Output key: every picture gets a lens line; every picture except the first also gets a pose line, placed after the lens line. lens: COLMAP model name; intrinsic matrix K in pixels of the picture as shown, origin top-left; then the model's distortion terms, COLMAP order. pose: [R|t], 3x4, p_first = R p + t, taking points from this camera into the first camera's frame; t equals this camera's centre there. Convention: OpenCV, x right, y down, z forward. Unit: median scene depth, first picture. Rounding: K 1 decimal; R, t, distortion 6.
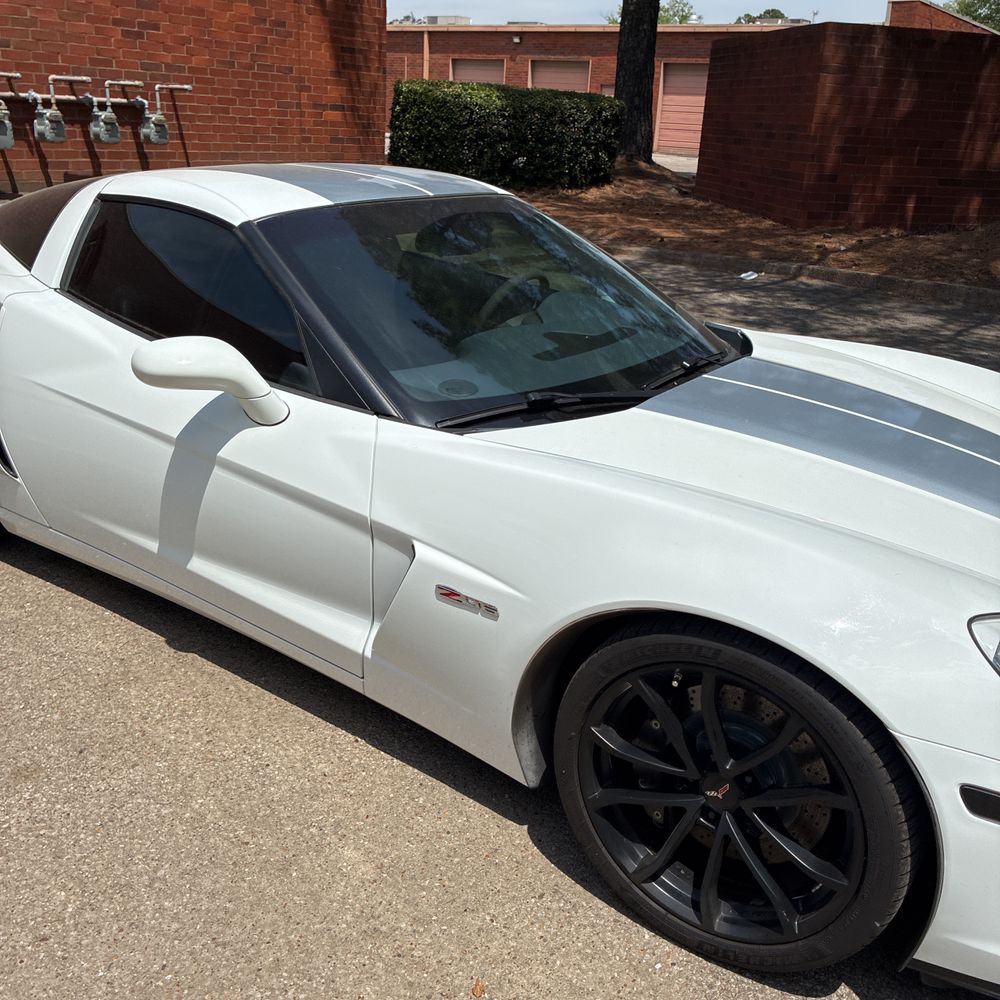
lens RADIAL K [[1010.6, 0, 500.0], [0, 1010.6, 500.0], [0, 0, 1]] dist [0.010030, 0.020365]
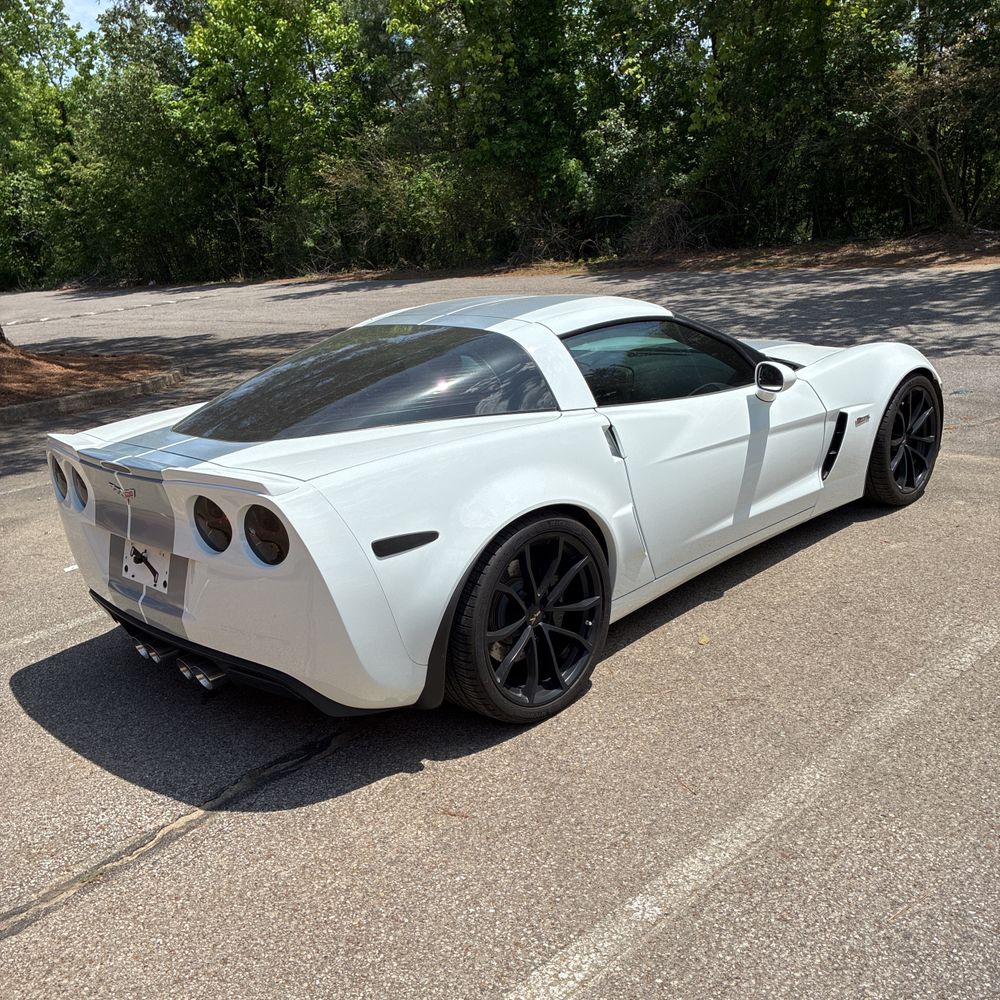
lens RADIAL K [[1008.3, 0, 500.0], [0, 1008.3, 500.0], [0, 0, 1]] dist [0.010643, 0.004180]
pose [[0.179997, -0.339495, 0.923225, -2.008358], [0.450482, 0.862798, 0.229446, -0.545559], [-0.874452, 0.374597, 0.308237, 0.915338]]
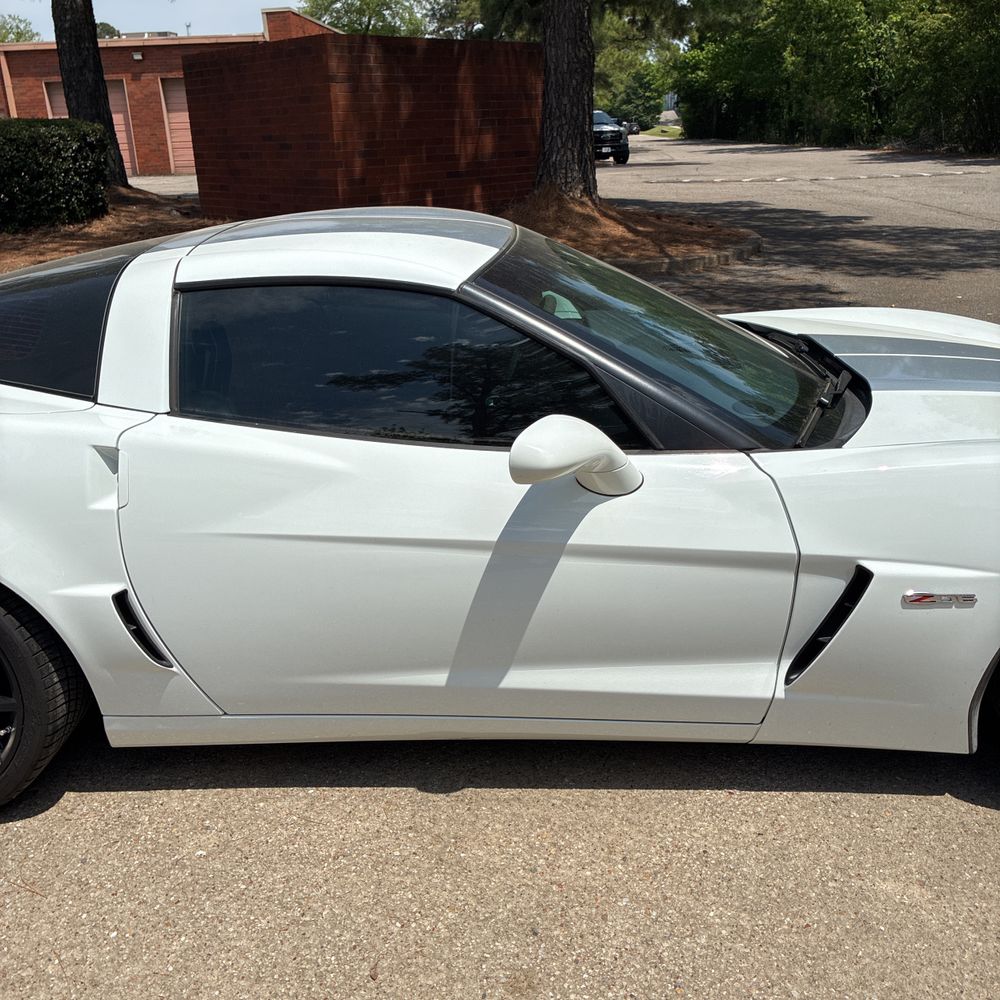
lens RADIAL K [[1010.6, 0, 500.0], [0, 1010.6, 500.0], [0, 0, 1]] dist [0.010030, 0.020365]
pose [[0.834589, -0.261789, 0.484694, -0.740079], [0.266157, 0.961980, 0.061284, -0.149931], [-0.482309, 0.077858, 0.872535, 0.260855]]
